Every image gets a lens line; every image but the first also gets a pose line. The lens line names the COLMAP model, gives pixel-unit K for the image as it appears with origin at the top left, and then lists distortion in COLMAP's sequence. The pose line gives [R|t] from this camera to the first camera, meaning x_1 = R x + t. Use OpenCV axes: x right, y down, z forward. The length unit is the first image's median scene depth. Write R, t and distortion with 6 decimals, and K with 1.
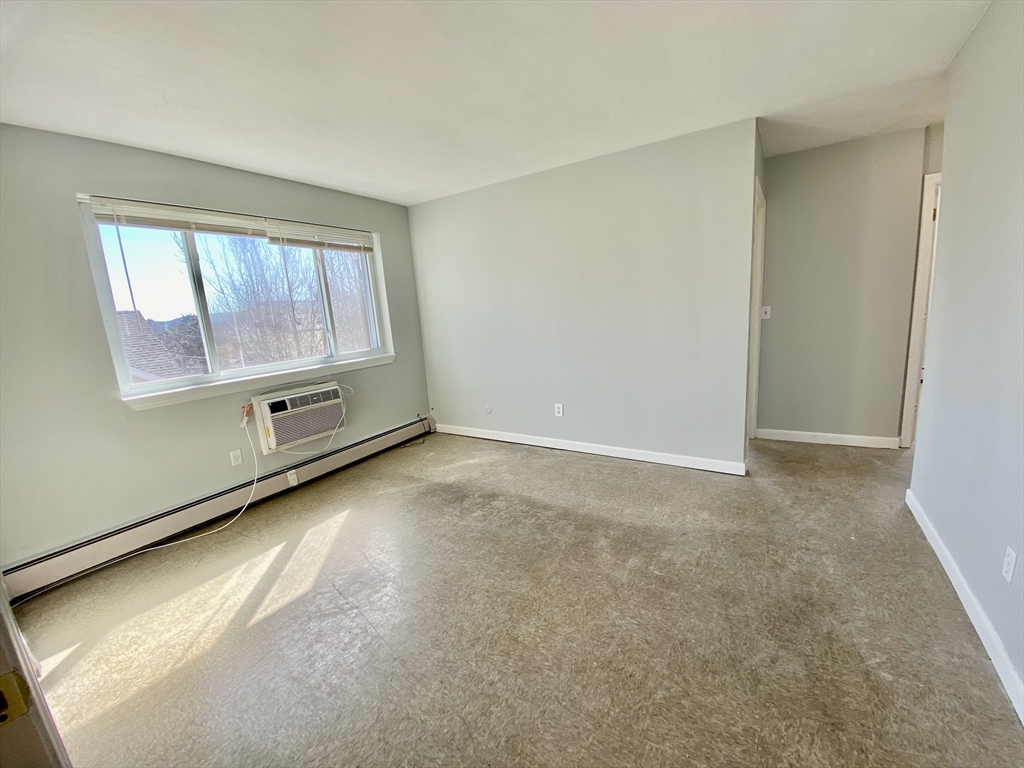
lens RADIAL K [[410.8, 0, 512.9], [0, 410.8, 387.3], [0, 0, 1]] dist [0.030075, -0.023847]
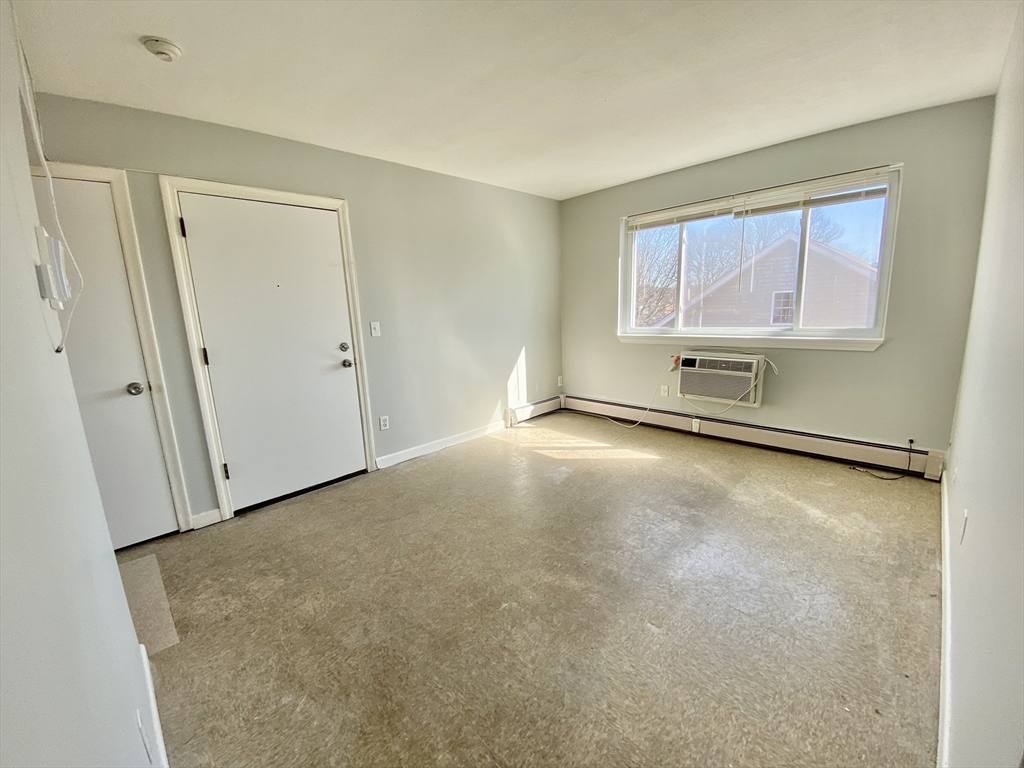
lens RADIAL K [[410.8, 0, 512.9], [0, 410.8, 387.3], [0, 0, 1]] dist [0.030075, -0.023847]
pose [[-0.217536, 0.269508, -0.938107, 0.848674], [-0.131398, 0.944288, 0.301753, -0.219737], [0.967167, 0.188908, -0.170004, 0.864455]]
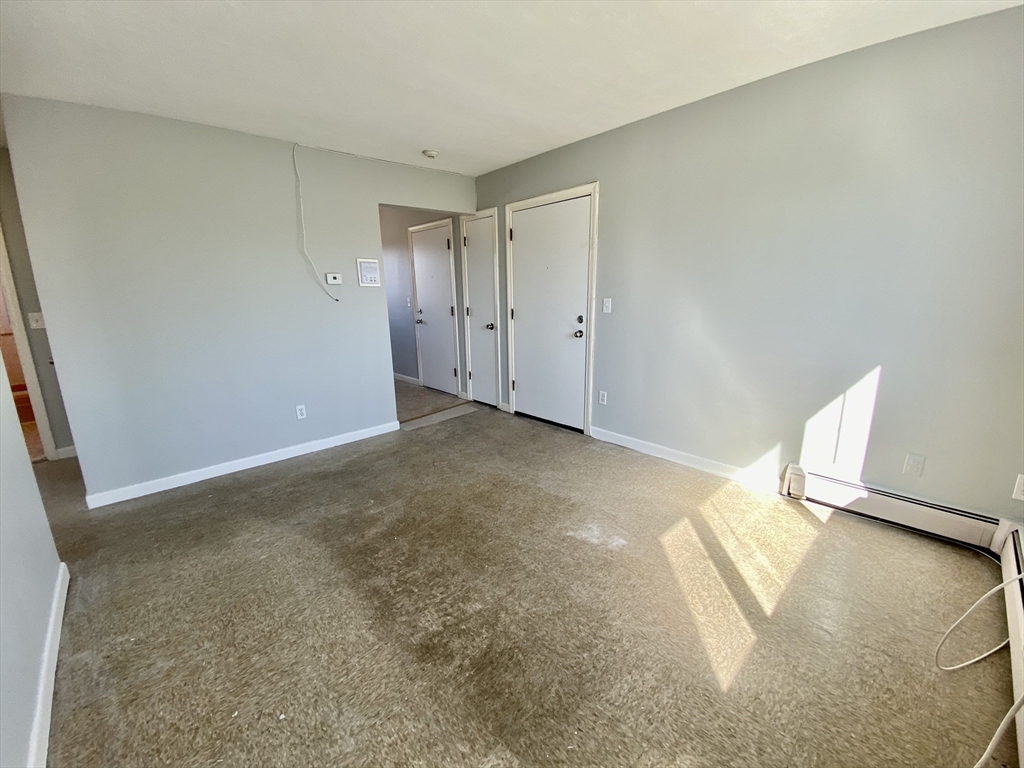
lens RADIAL K [[410.8, 0, 512.9], [0, 410.8, 387.3], [0, 0, 1]] dist [0.030075, -0.023847]
pose [[-0.962882, 0.028900, 0.268372, -0.348149], [0.134857, 0.912776, 0.385555, -0.253633], [-0.233821, 0.407436, -0.882793, 1.514908]]
